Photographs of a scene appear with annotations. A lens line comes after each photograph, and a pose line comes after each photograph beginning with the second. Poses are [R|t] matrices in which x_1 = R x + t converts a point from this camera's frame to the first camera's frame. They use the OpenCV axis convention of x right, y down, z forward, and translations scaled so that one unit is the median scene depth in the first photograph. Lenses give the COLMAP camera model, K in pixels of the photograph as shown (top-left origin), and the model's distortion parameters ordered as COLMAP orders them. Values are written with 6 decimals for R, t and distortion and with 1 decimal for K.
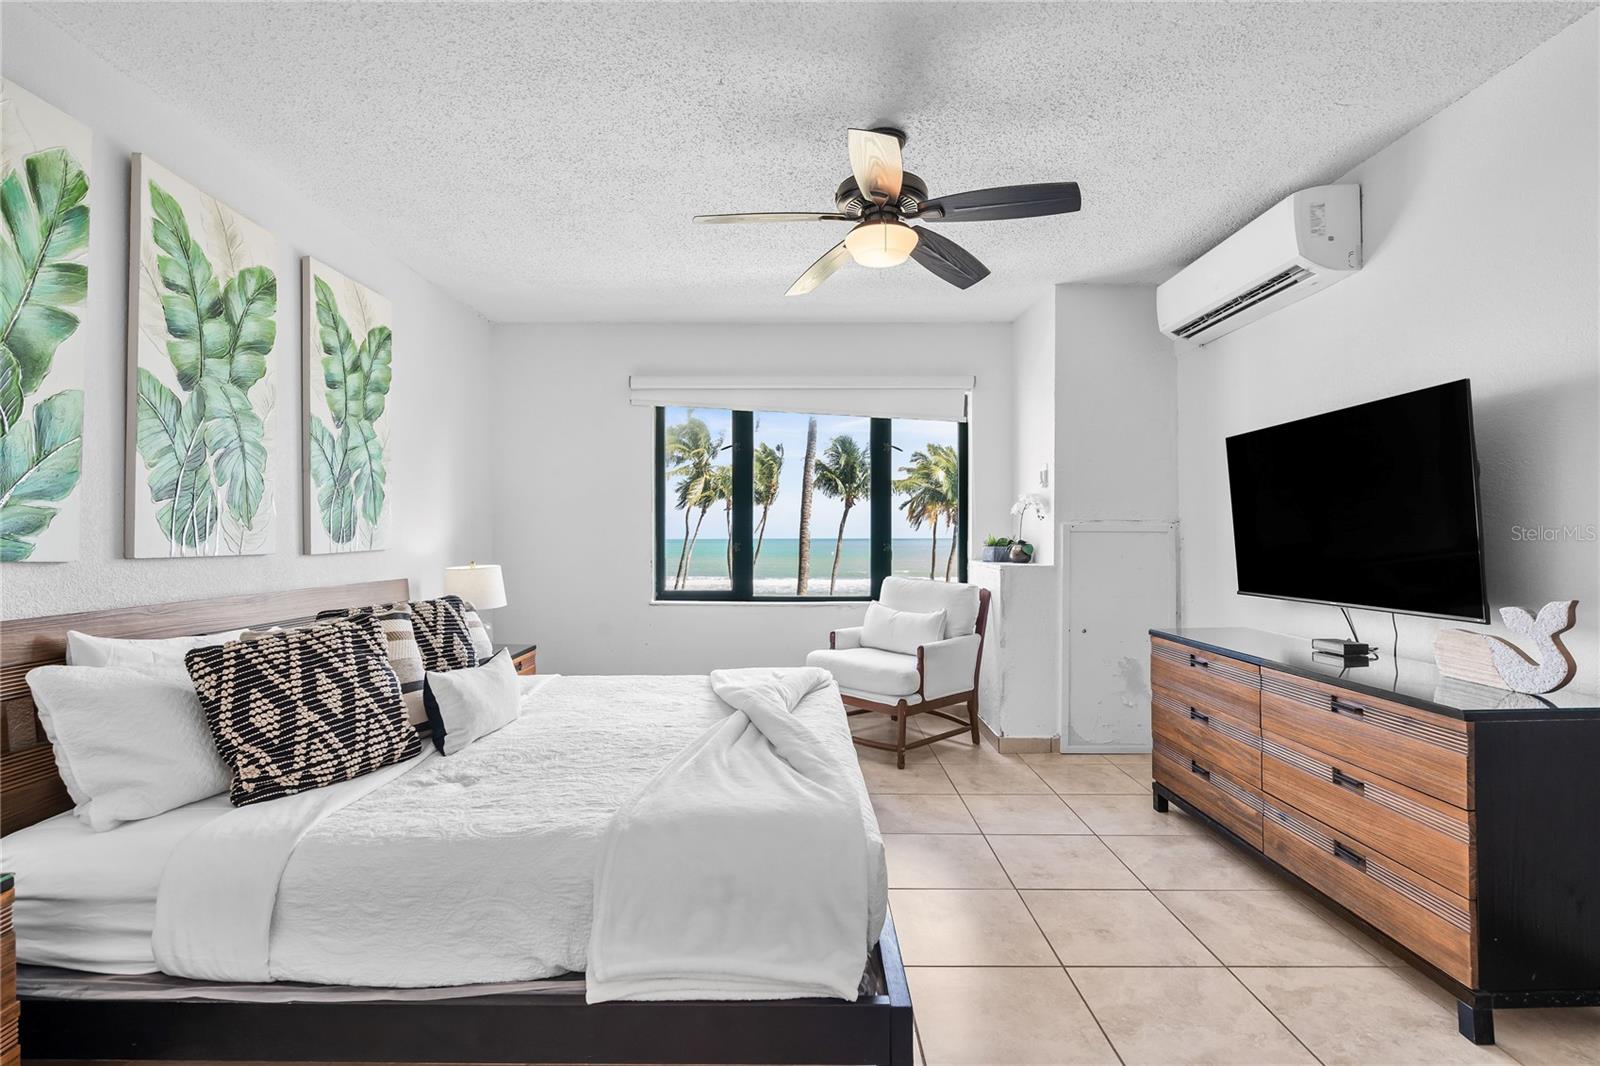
lens RADIAL K [[721.6, 0, 798.2], [0, 721.6, 533.3], [0, 0, 1]] dist [0.001346, -0.000032]
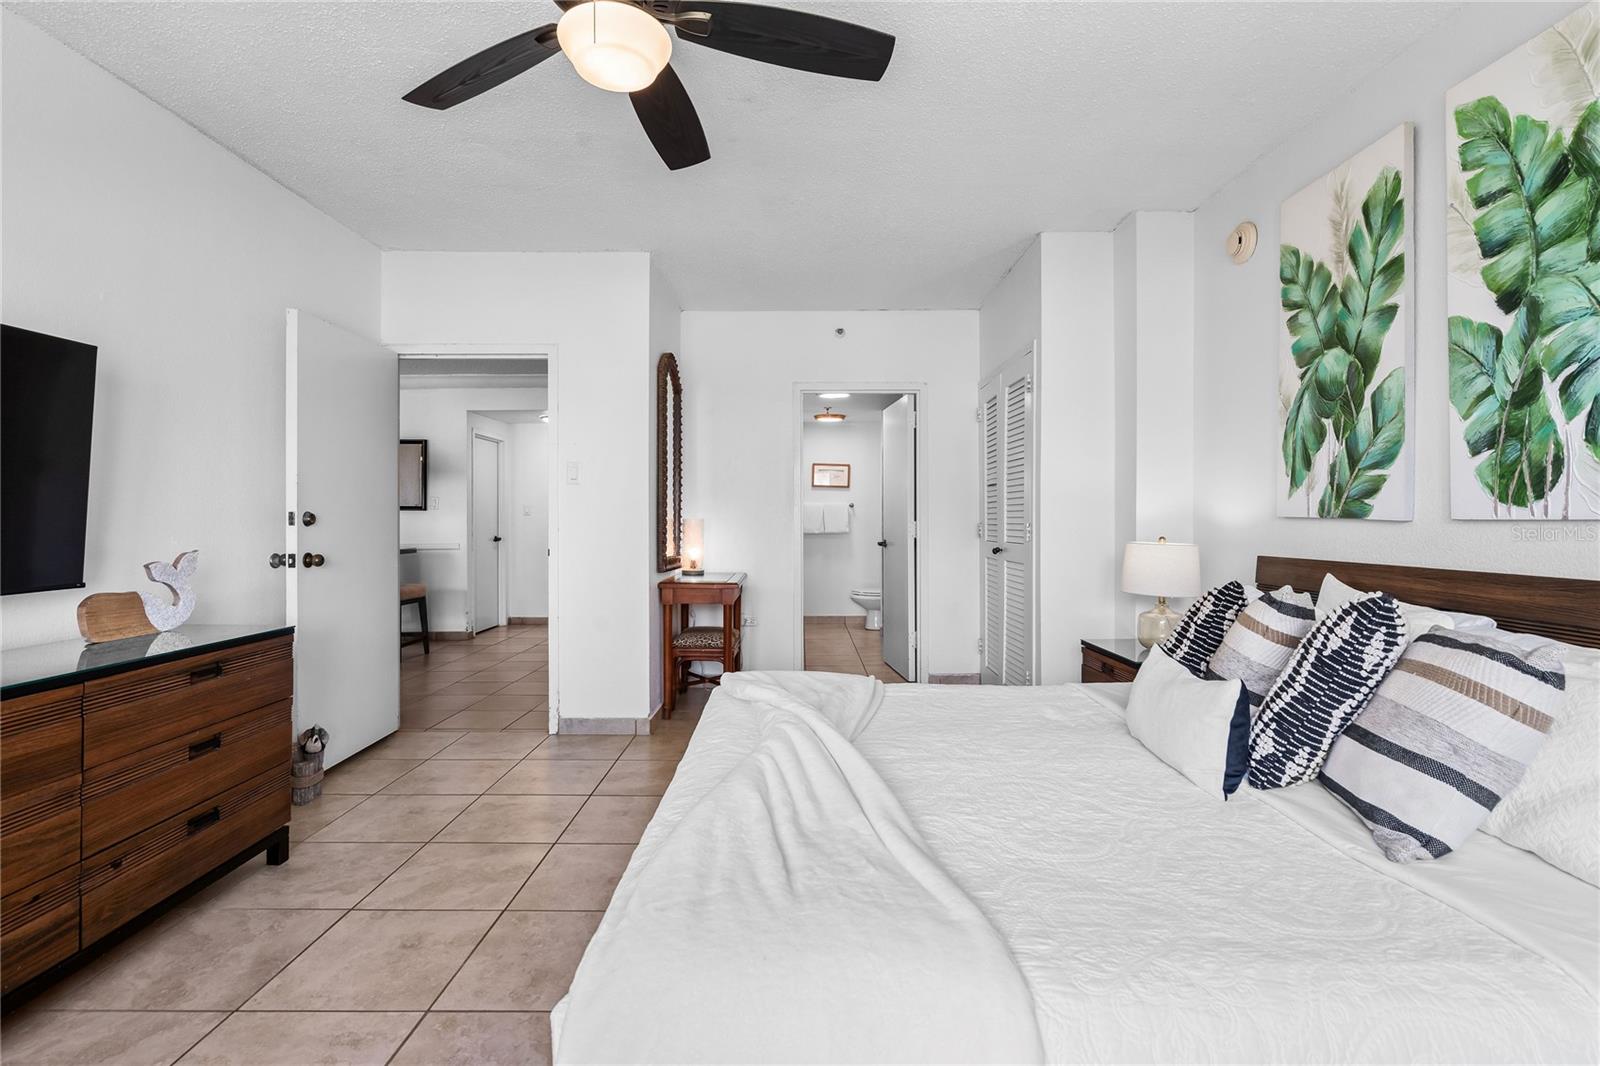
lens RADIAL K [[721.6, 0, 800.6], [0, 721.6, 520.7], [0, 0, 1]] dist [0.001346, -0.000032]
pose [[-0.999982, 0.003537, -0.004769, -0.054465], [0.003561, 0.999981, -0.005091, 0.036471], [0.004751, -0.005108, -0.999976, 1.853646]]
